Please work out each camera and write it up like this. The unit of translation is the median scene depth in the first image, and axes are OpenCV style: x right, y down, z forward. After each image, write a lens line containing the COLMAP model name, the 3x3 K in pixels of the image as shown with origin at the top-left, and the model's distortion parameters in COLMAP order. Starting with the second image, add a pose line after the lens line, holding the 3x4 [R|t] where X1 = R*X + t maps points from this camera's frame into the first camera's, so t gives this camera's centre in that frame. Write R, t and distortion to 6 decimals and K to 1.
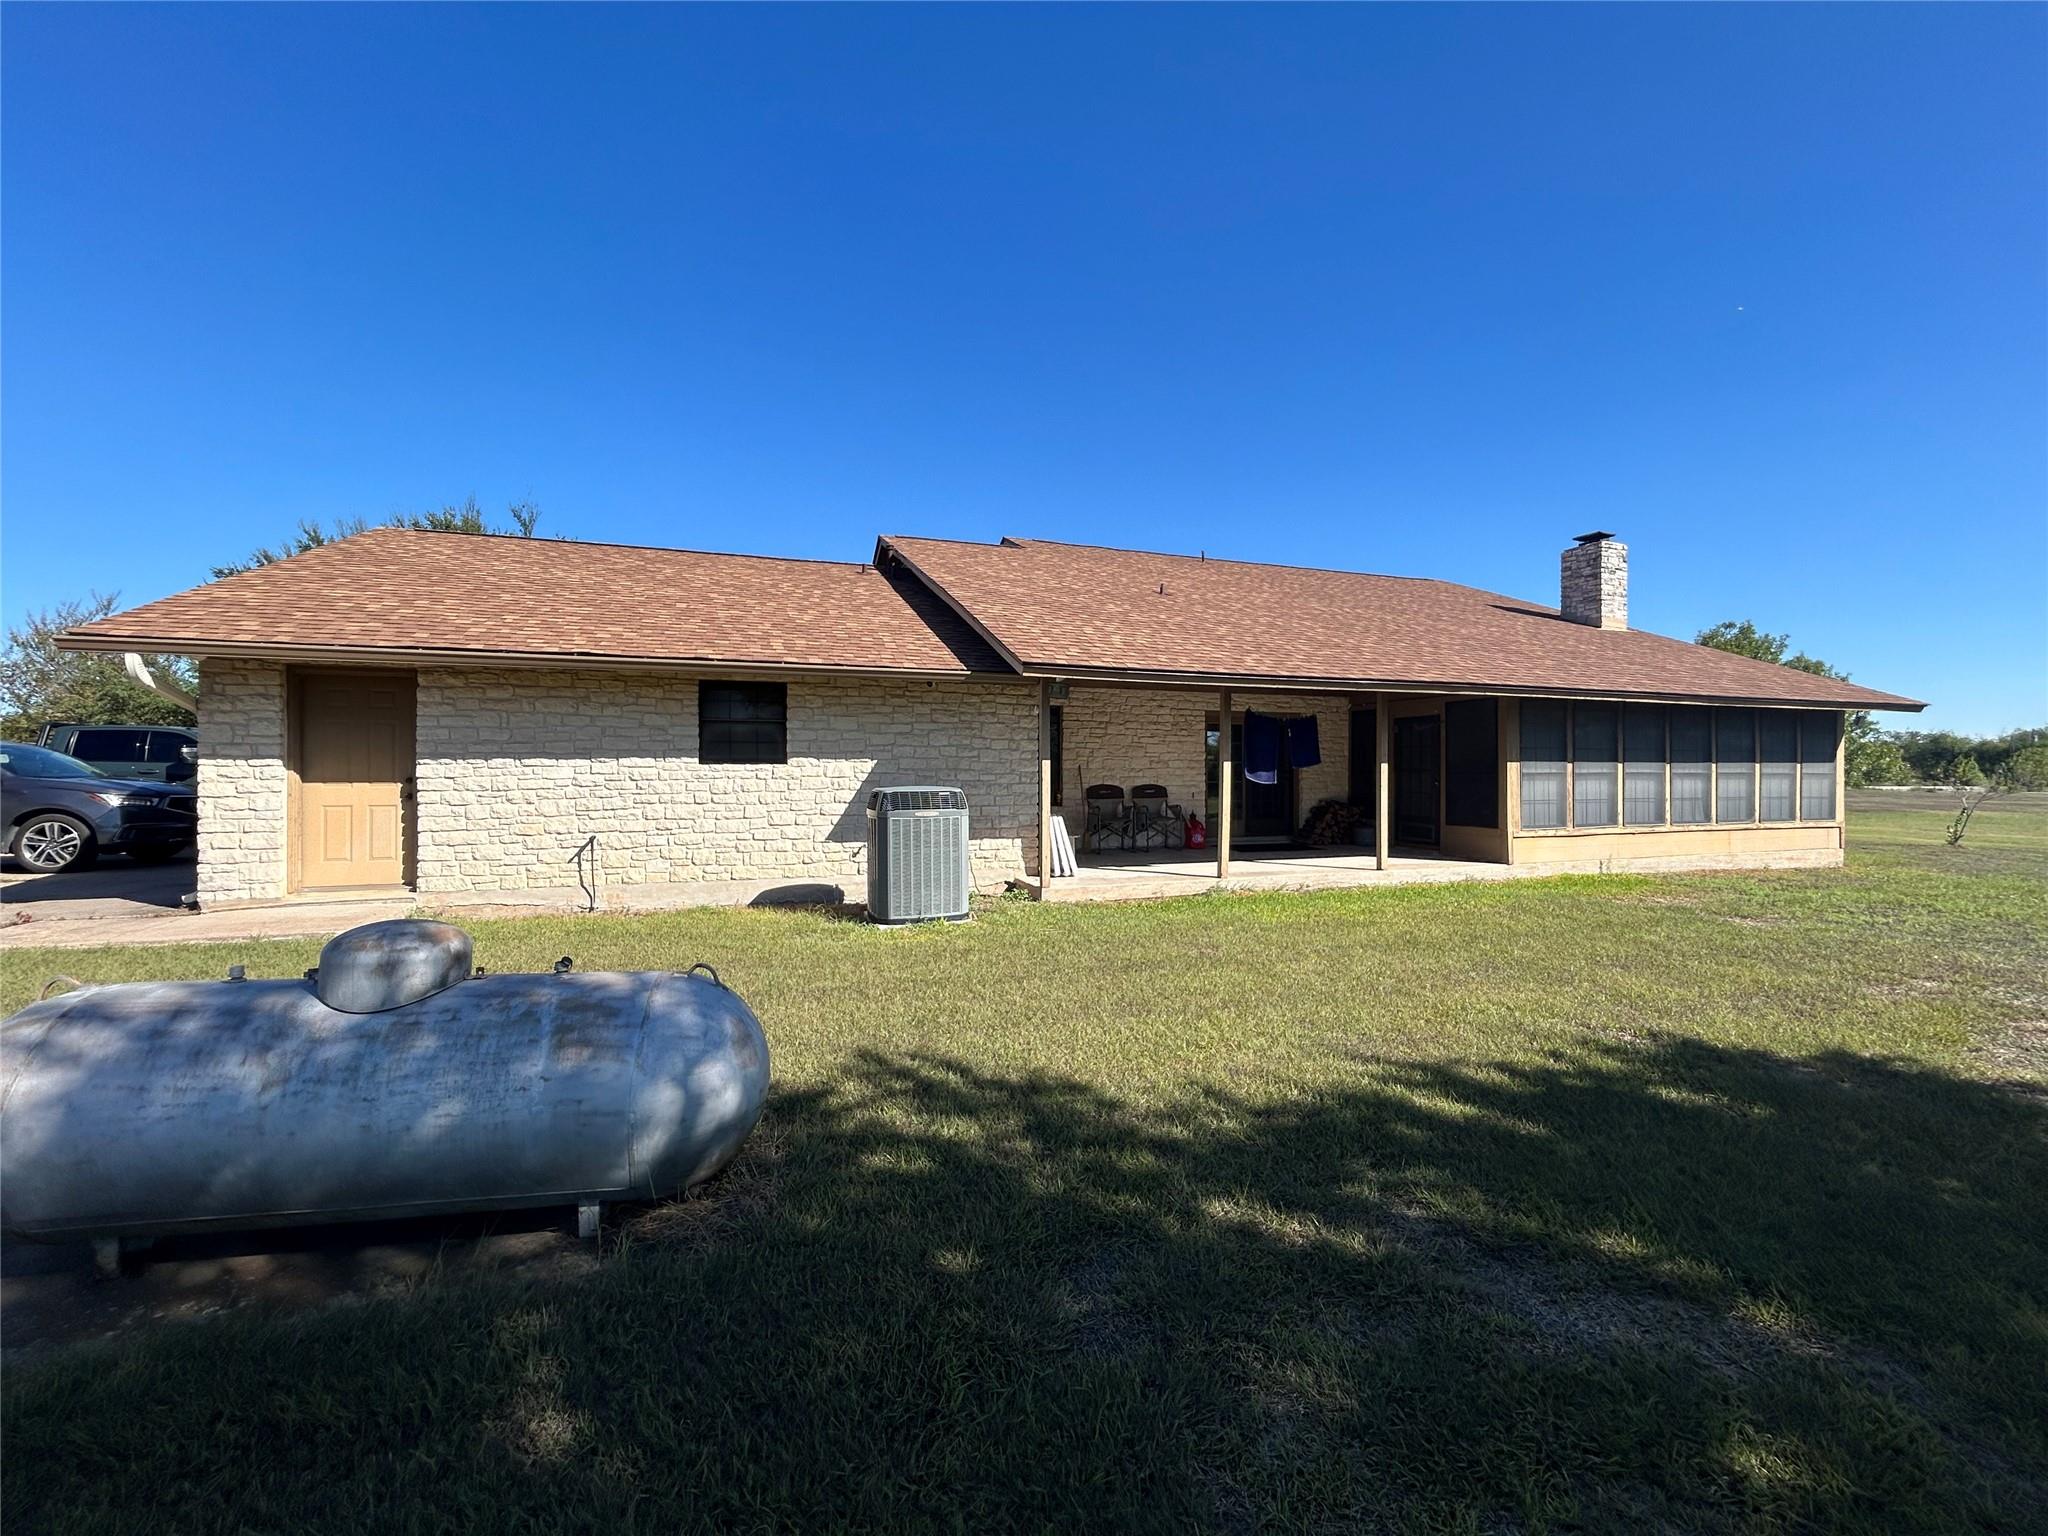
lens RADIAL K [[825.9, 0, 1024.0], [0, 825.9, 768.0], [0, 0, 1]] dist [-0.001800, -0.000267]
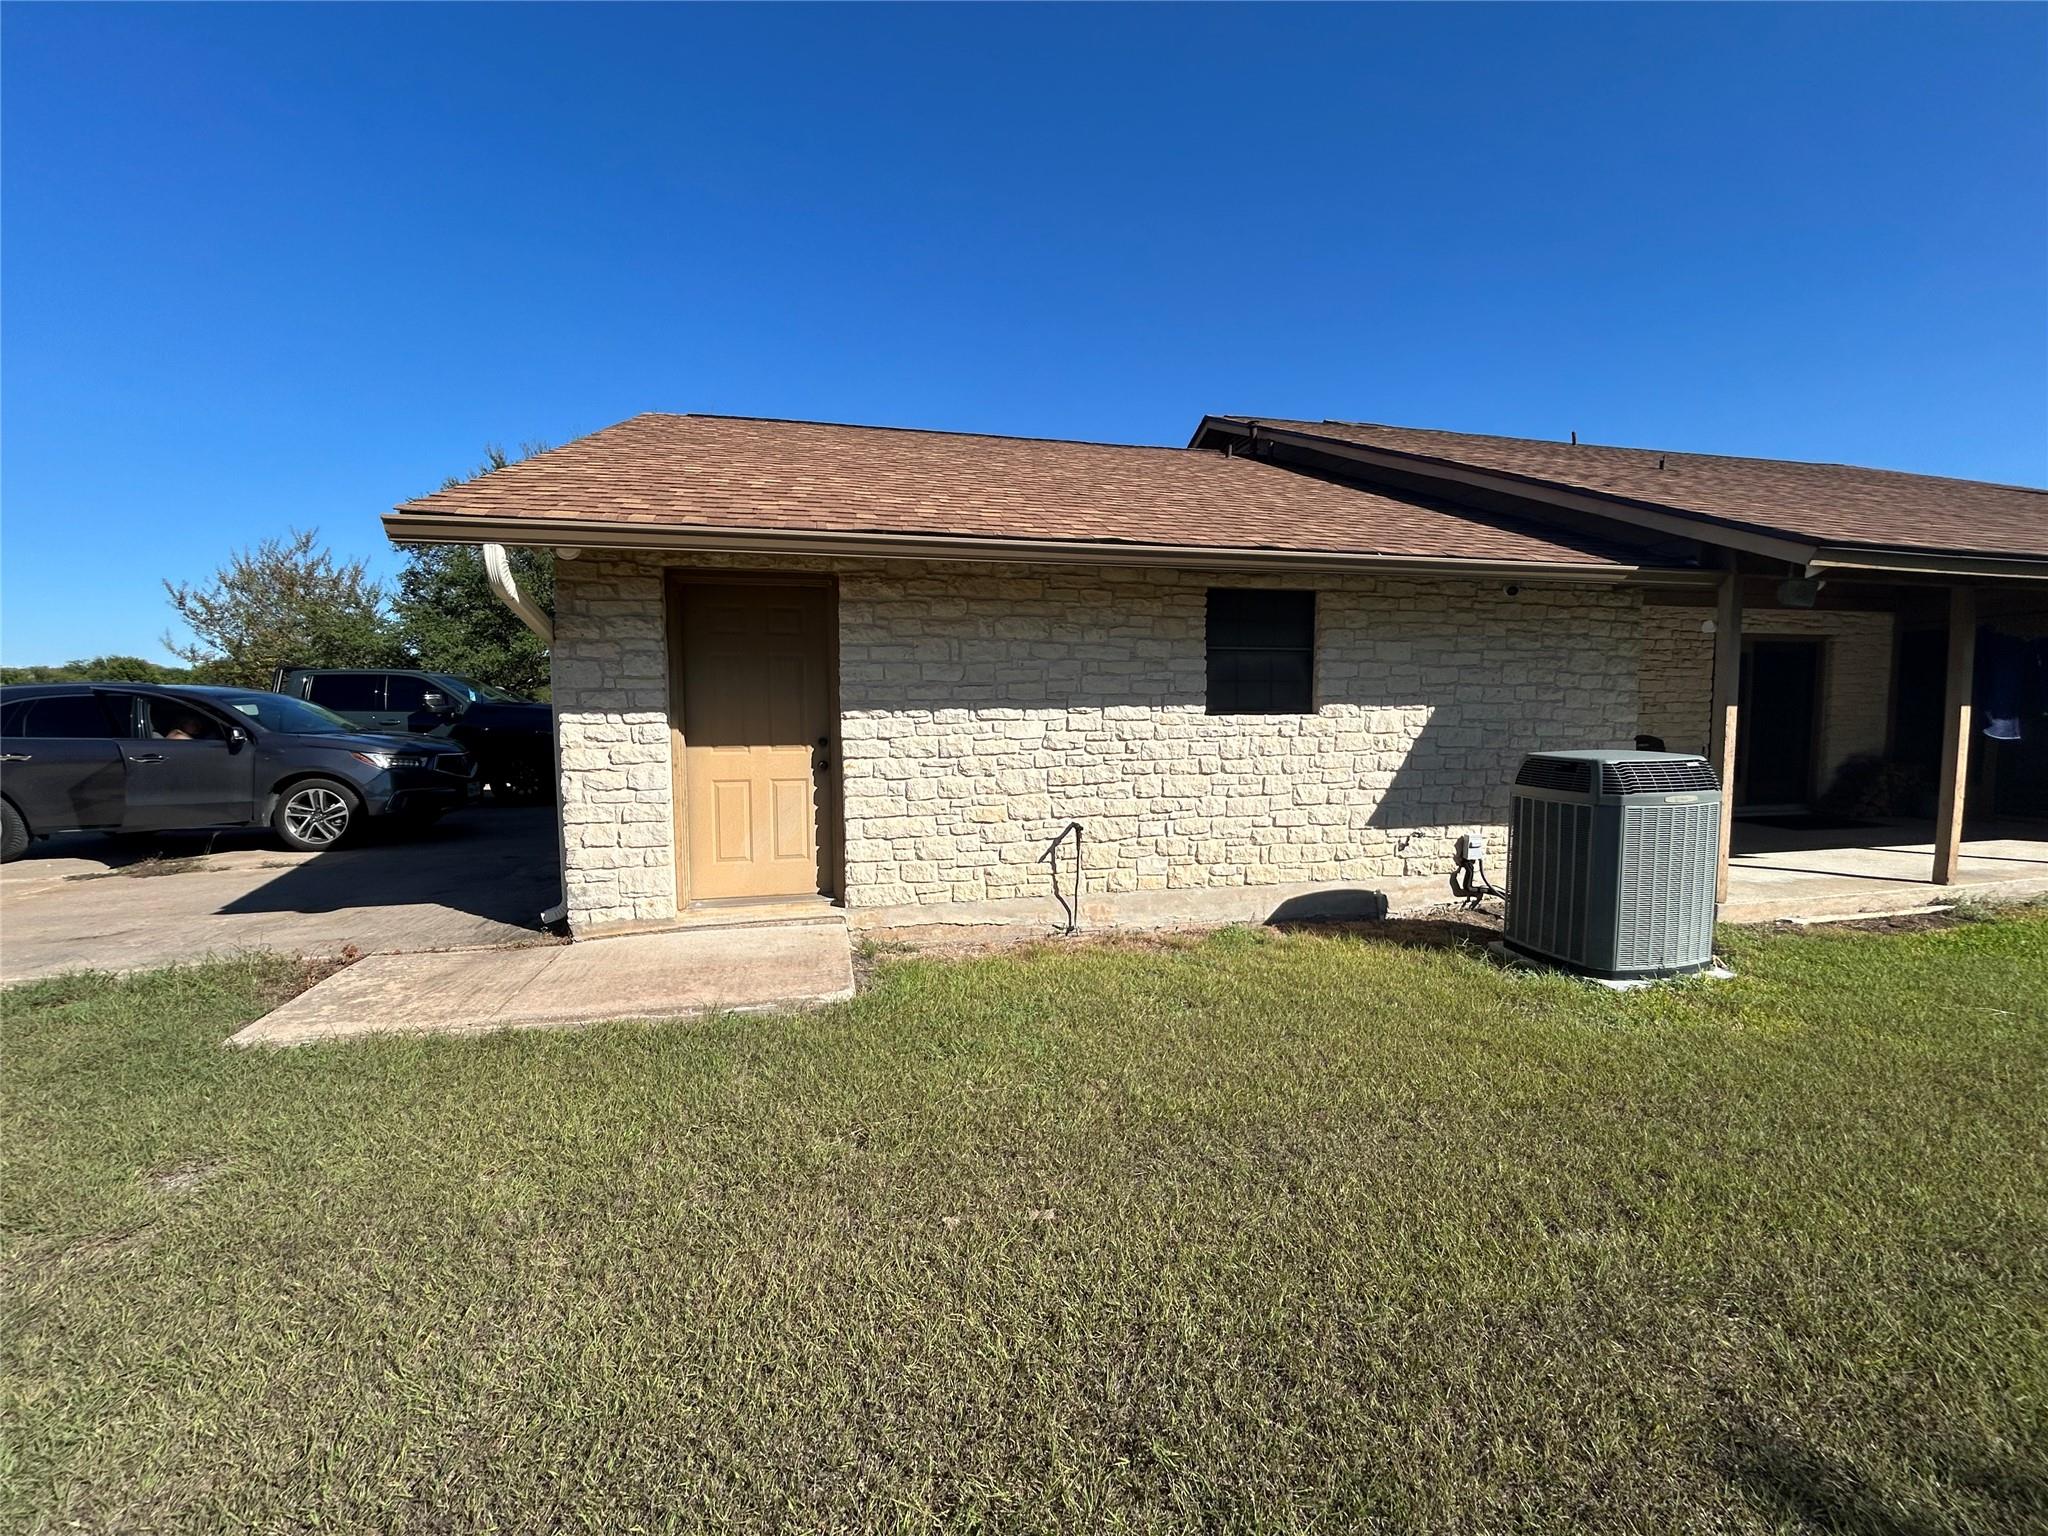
lens RADIAL K [[825.9, 0, 1024.0], [0, 825.9, 768.0], [0, 0, 1]] dist [-0.001800, -0.000267]
pose [[0.994454, 0.002582, -0.105145, -0.486477], [0.005165, 0.997294, 0.073340, -0.012070], [0.105050, -0.073477, 0.991749, 0.327273]]
